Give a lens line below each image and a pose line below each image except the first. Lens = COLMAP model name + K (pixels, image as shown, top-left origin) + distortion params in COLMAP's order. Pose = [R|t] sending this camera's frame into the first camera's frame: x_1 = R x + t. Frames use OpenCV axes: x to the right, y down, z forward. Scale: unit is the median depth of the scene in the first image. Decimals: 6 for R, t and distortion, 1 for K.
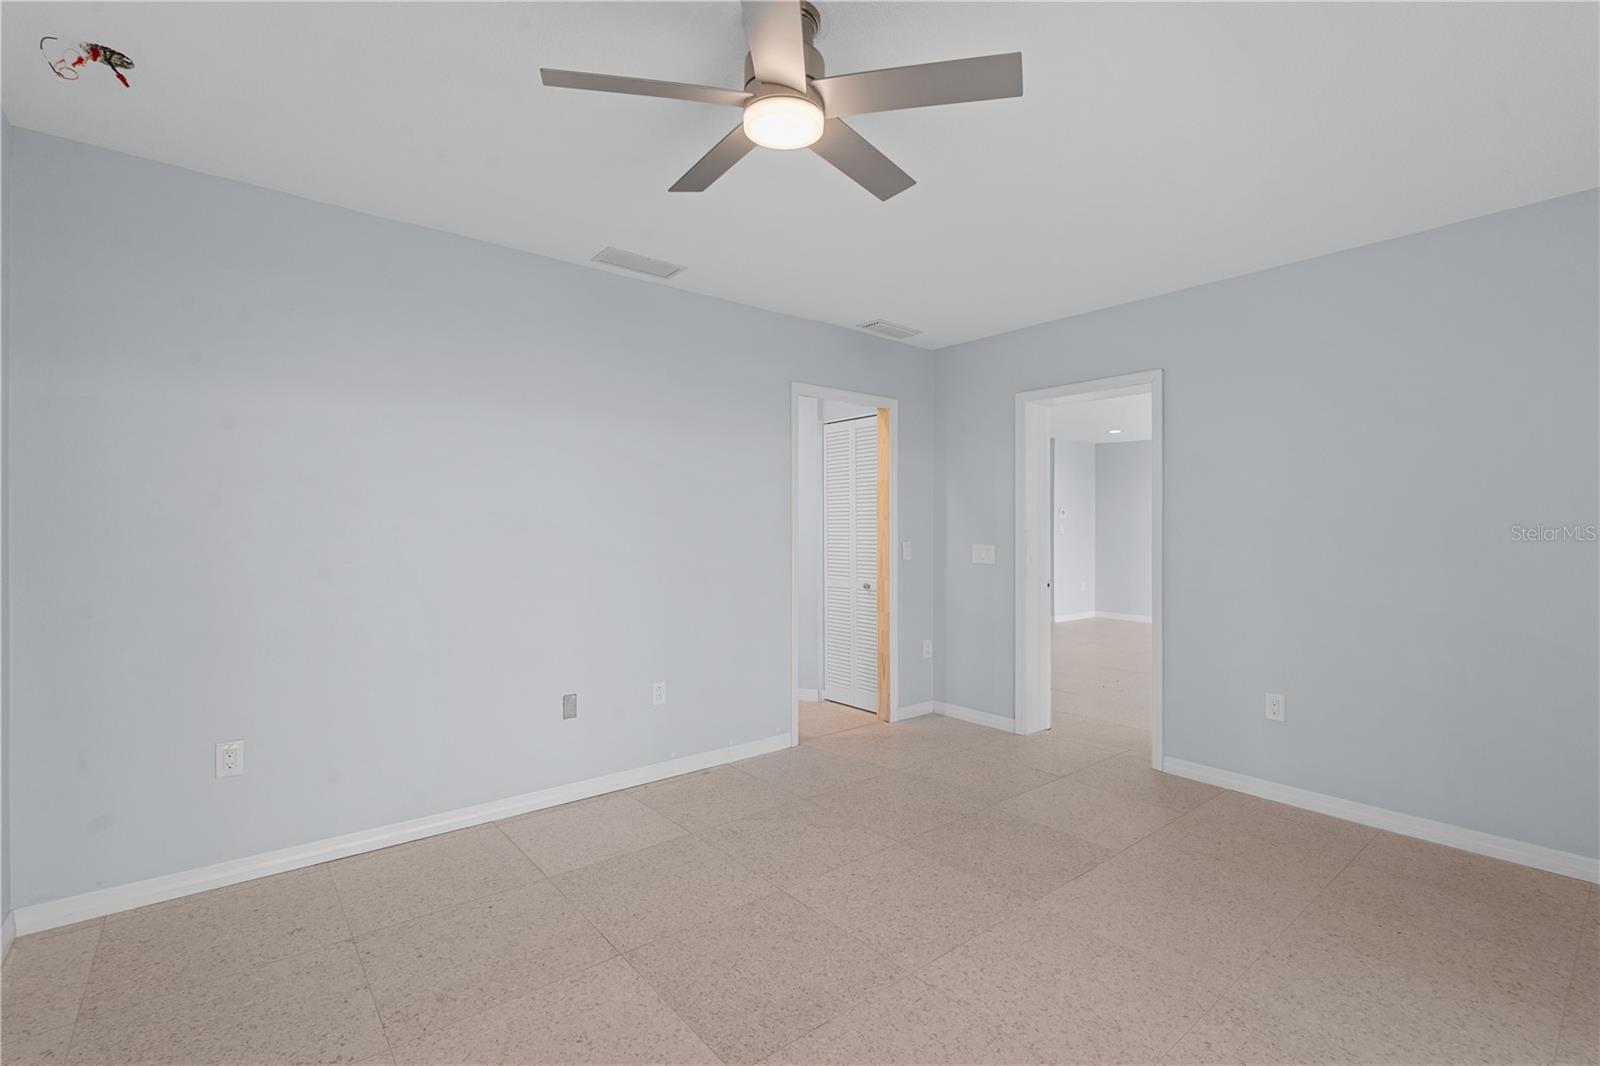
lens RADIAL K [[721.0, 0, 804.2], [0, 721.0, 526.2], [0, 0, 1]] dist [-0.006544, 0.001515]
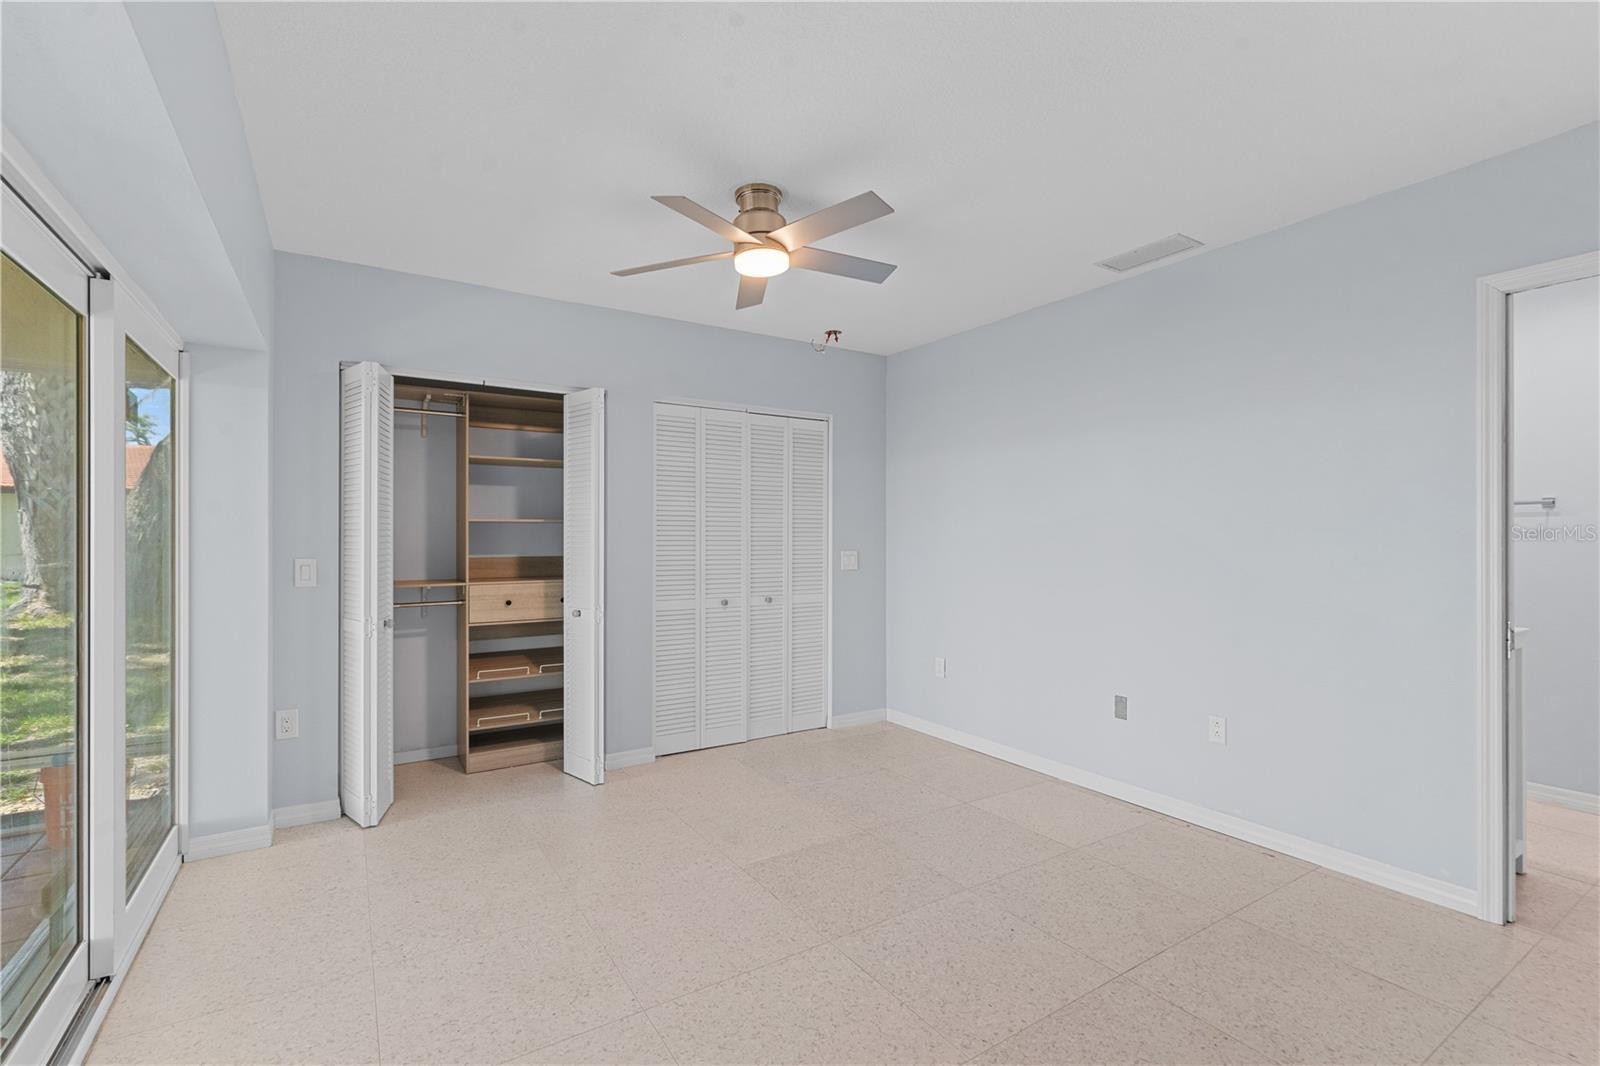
lens RADIAL K [[721.0, 0, 810.0], [0, 721.0, 534.5], [0, 0, 1]] dist [-0.006544, 0.001515]
pose [[-0.114229, -0.007039, -0.993430, 0.770573], [0.001365, 0.999973, -0.007243, 0.007729], [0.993454, -0.002183, -0.114216, 0.682343]]
